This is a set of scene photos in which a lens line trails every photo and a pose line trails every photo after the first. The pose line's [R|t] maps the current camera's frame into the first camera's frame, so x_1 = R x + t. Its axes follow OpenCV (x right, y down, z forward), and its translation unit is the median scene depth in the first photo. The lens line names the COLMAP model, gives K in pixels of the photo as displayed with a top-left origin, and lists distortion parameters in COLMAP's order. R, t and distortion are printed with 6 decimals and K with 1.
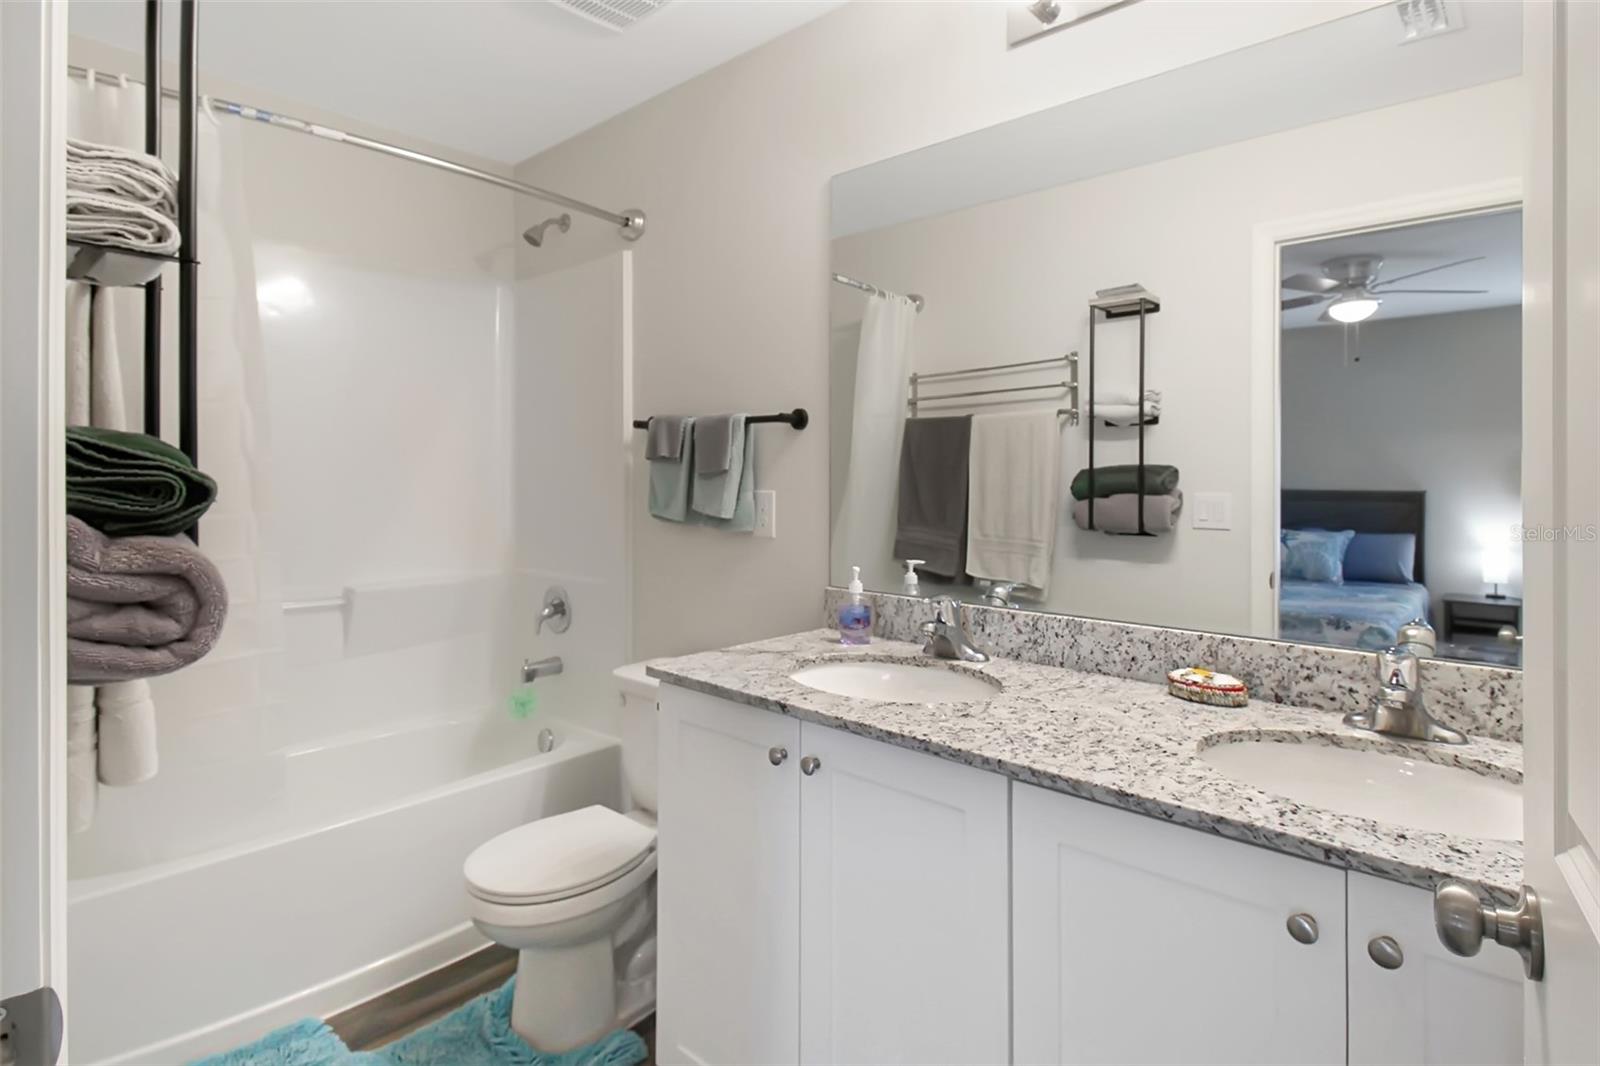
lens RADIAL K [[815.4, 0, 805.5], [0, 815.4, 495.4], [0, 0, 1]] dist [0.003844, 0.000185]
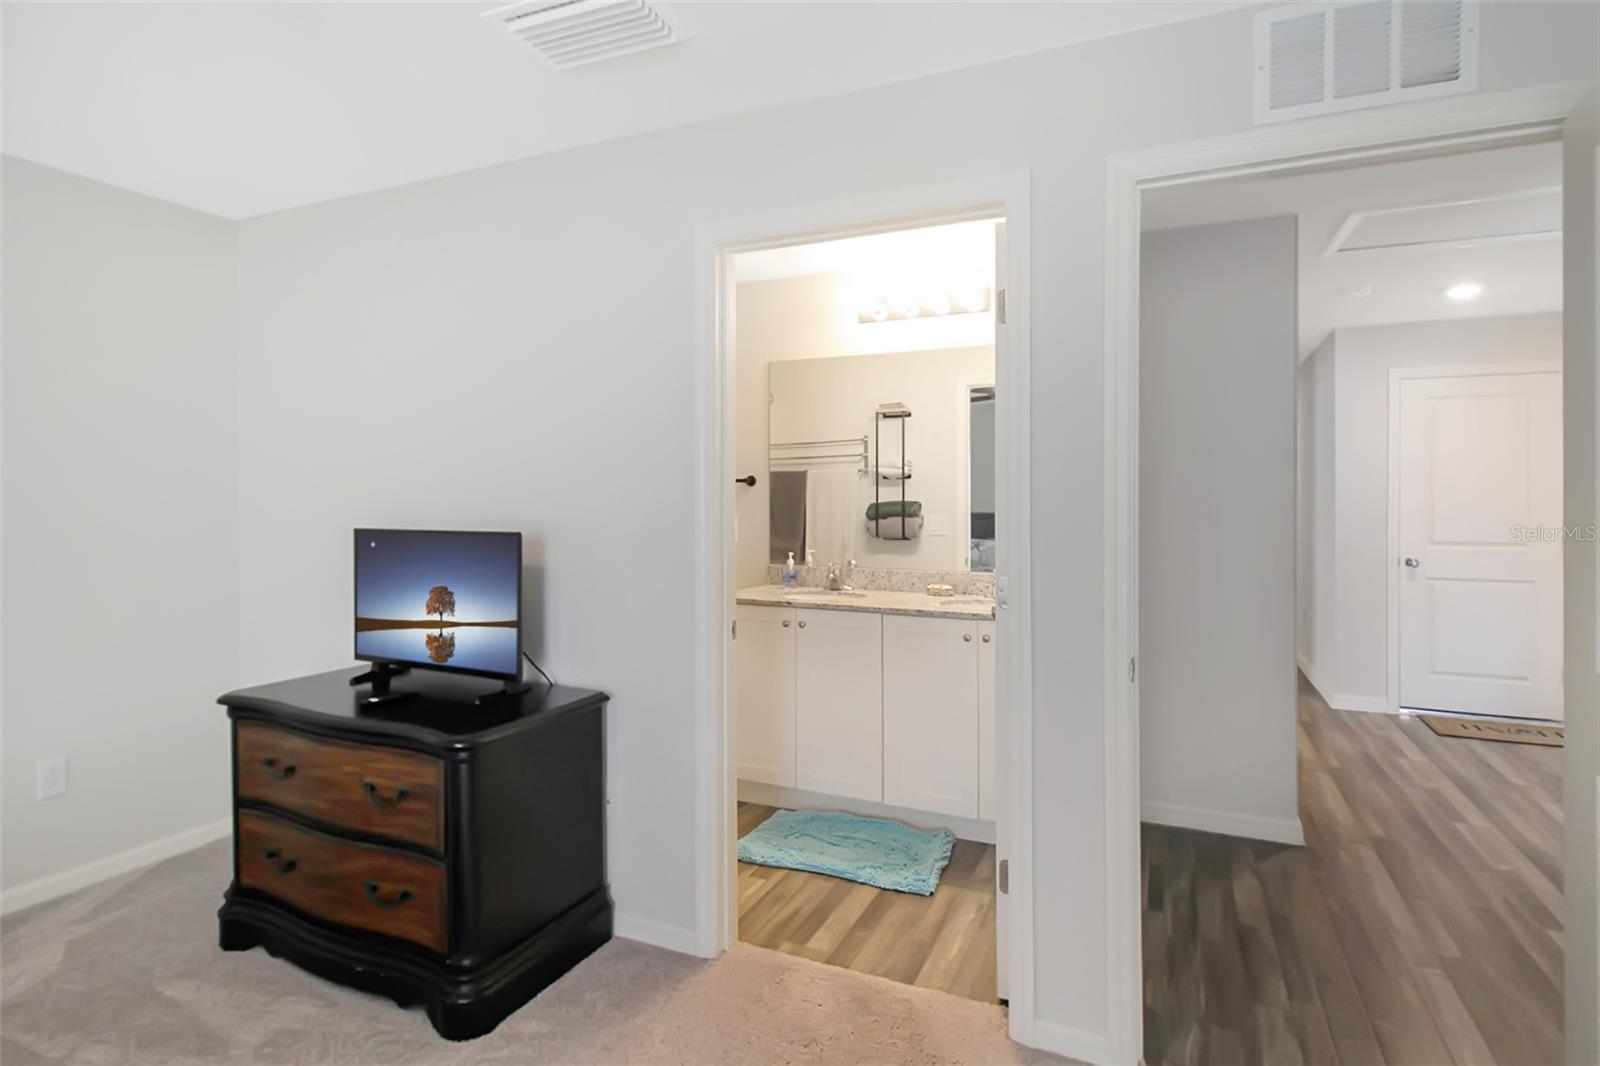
lens RADIAL K [[815.4, 0, 800.5], [0, 815.4, 536.6], [0, 0, 1]] dist [0.003844, 0.000185]
pose [[0.953459, -0.015459, 0.301126, -0.358186], [0.008304, 0.999652, 0.025027, -0.005036], [-0.301408, -0.021361, 0.953256, -0.673221]]
